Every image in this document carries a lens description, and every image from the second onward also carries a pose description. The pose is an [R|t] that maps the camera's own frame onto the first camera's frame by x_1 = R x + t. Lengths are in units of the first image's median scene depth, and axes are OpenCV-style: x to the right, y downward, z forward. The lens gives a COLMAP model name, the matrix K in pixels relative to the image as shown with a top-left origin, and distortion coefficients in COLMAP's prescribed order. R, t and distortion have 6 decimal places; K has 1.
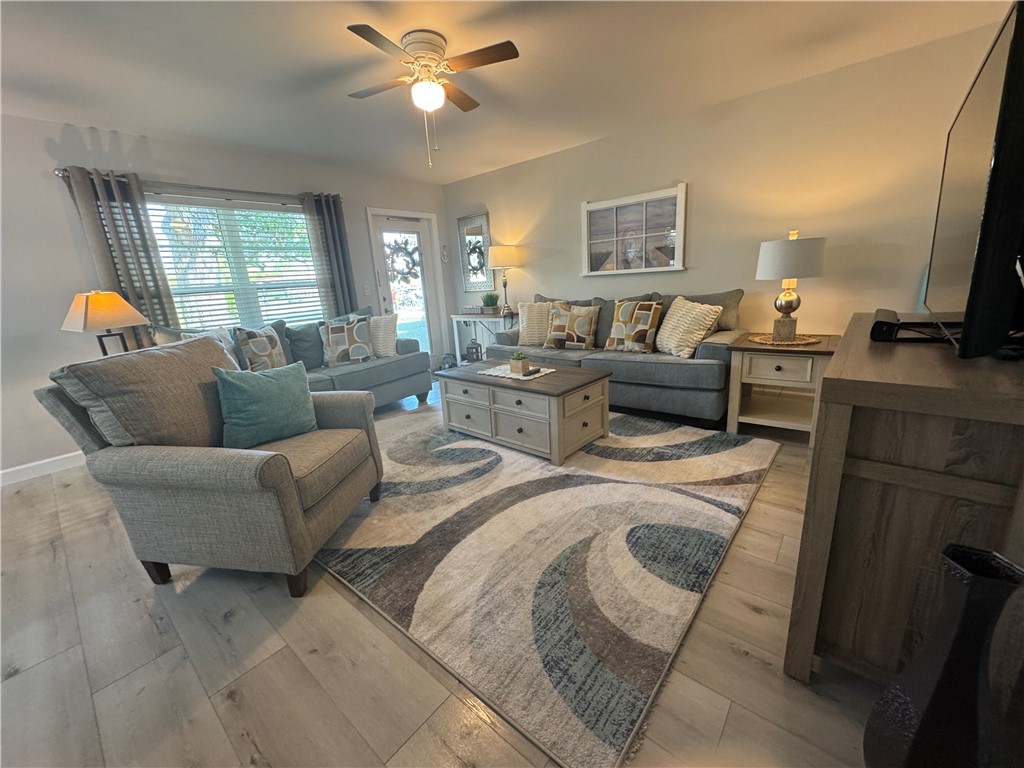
lens RADIAL K [[412.7, 0, 513.0], [0, 412.7, 385.3], [0, 0, 1]] dist [0.000065, 0.000069]
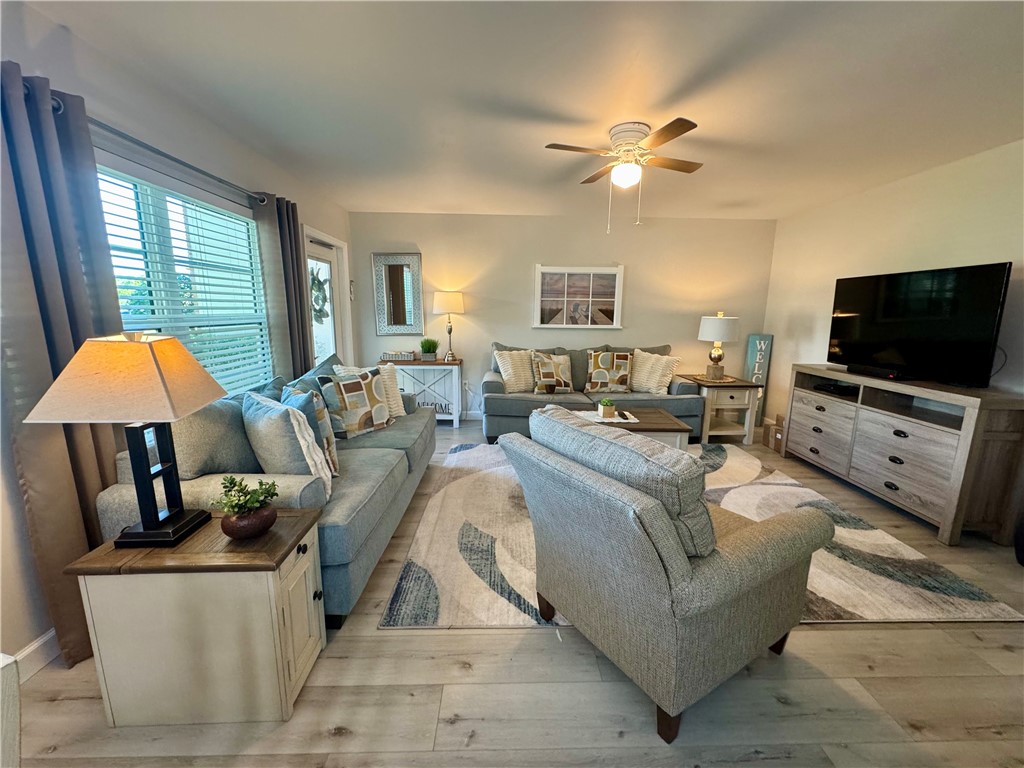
lens RADIAL K [[412.7, 0, 512.0], [0, 412.7, 385.2], [0, 0, 1]] dist [0.000065, 0.000069]
pose [[0.741293, -0.049325, 0.669367, -0.710285], [0.110488, 0.992658, -0.049213, -0.070219], [-0.662025, 0.110438, 0.741300, 0.261380]]
